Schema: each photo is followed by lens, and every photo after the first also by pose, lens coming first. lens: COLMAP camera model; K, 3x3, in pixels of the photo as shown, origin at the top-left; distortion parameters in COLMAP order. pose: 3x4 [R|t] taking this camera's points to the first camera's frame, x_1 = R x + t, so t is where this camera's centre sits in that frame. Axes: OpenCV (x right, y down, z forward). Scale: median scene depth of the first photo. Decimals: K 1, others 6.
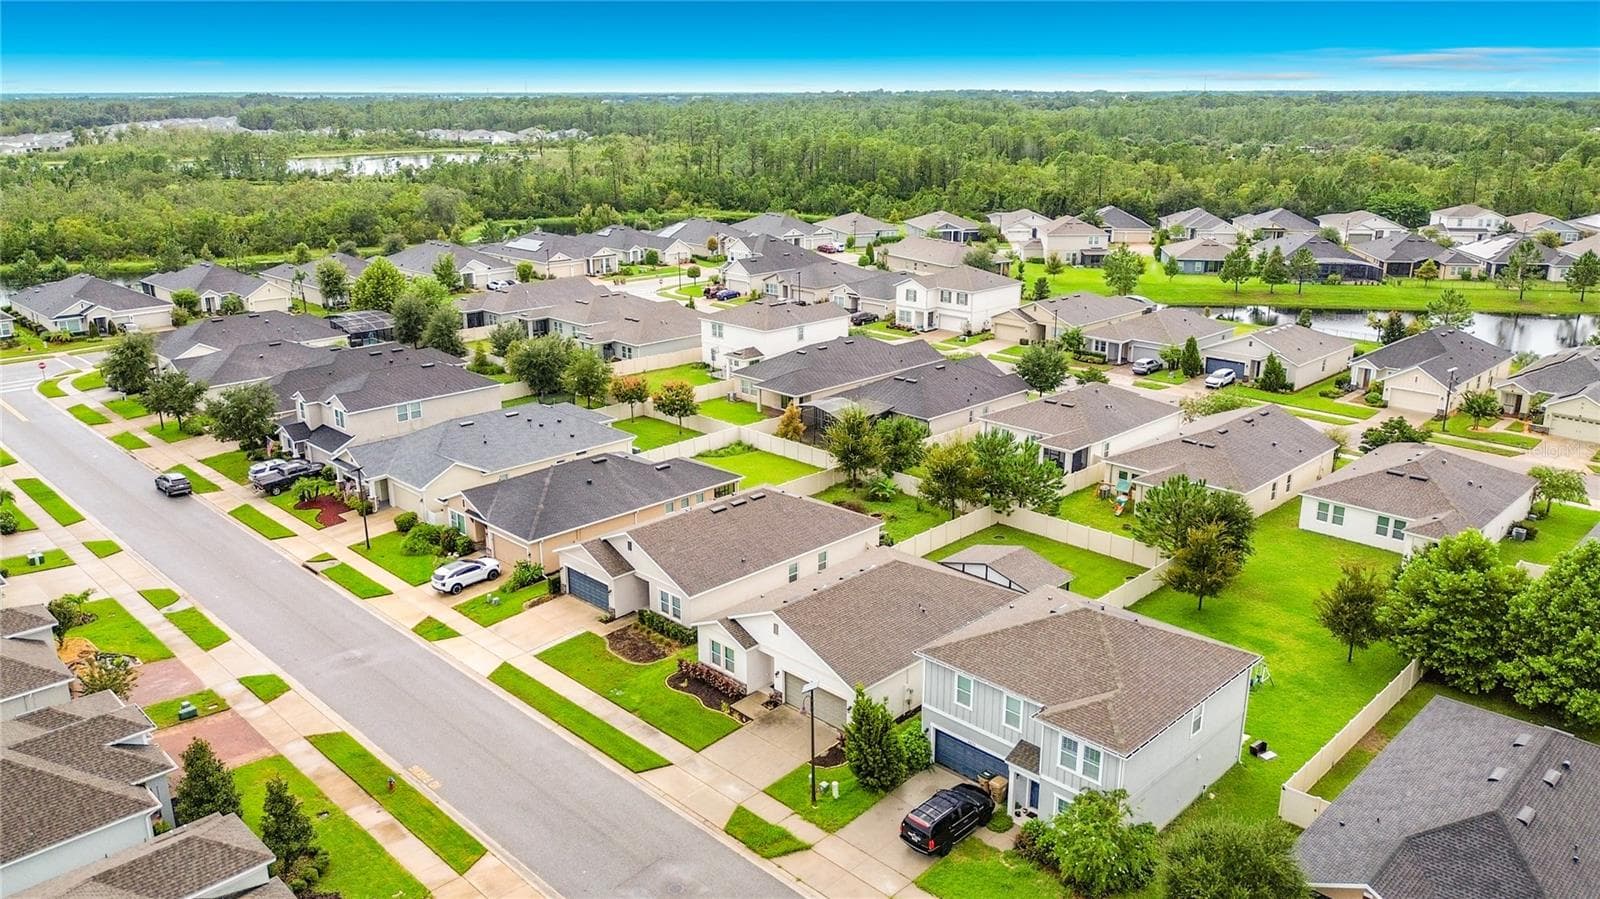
lens RADIAL K [[1153.2, 0, 786.3], [0, 1153.2, 447.7], [0, 0, 1]] dist [0.062479, -0.101211]
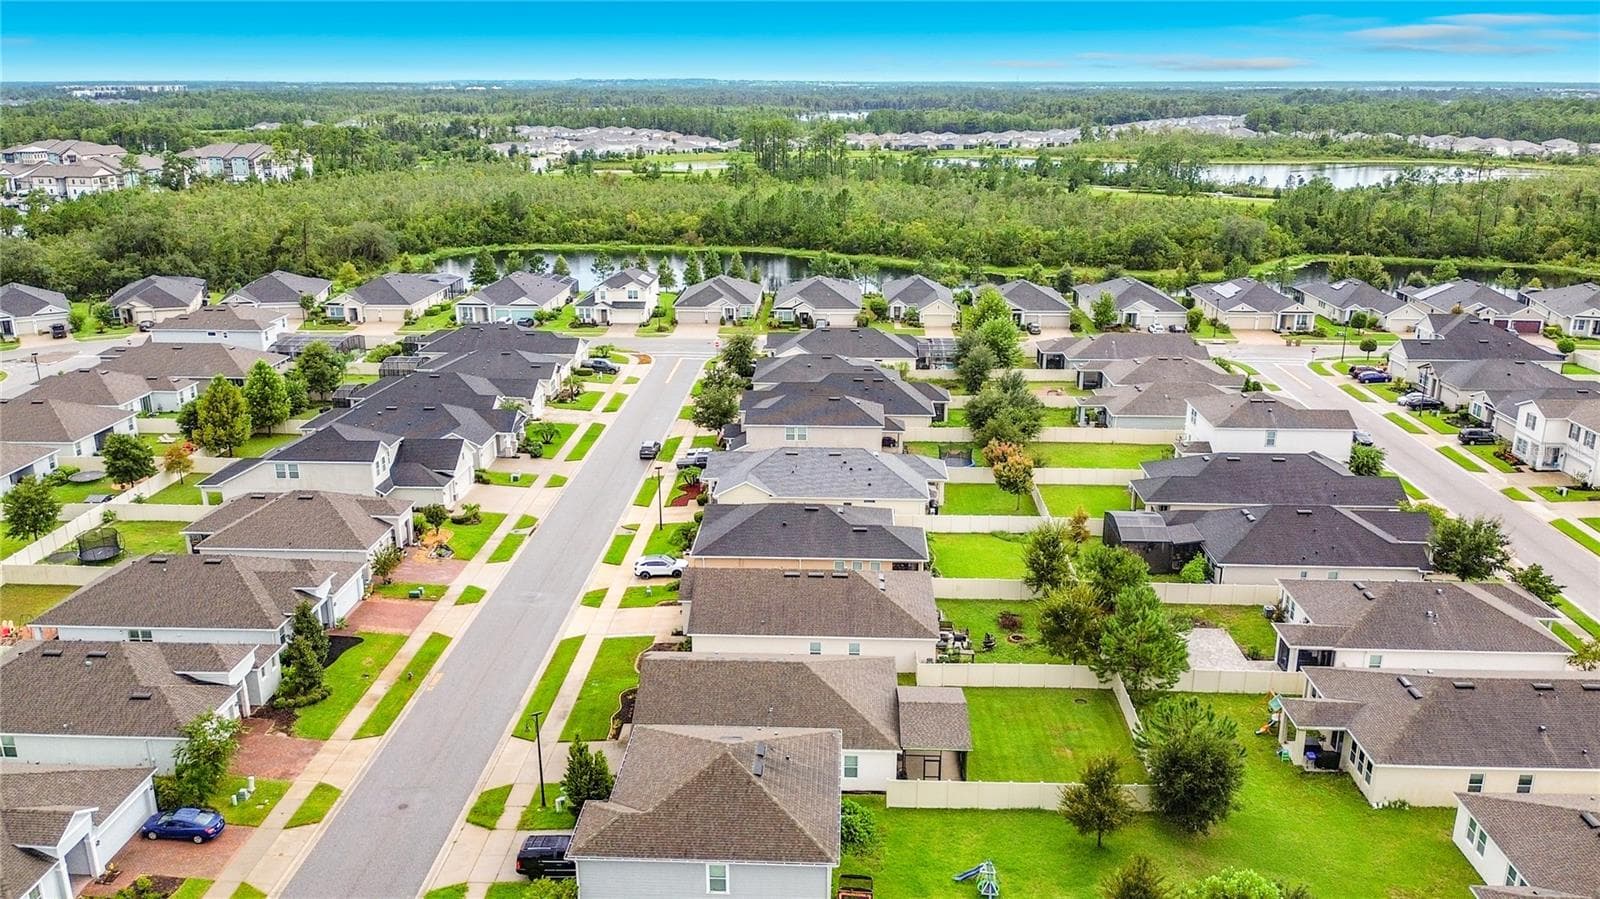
lens RADIAL K [[1194.7, 0, 803.8], [0, 1194.7, 428.5], [0, 0, 1]] dist [0.071725, -0.112548]
pose [[0.685070, 0.203621, -0.699441, 0.585046], [-0.216024, 0.973738, 0.071888, -0.135949], [0.695710, 0.101848, 0.711066, 0.134294]]
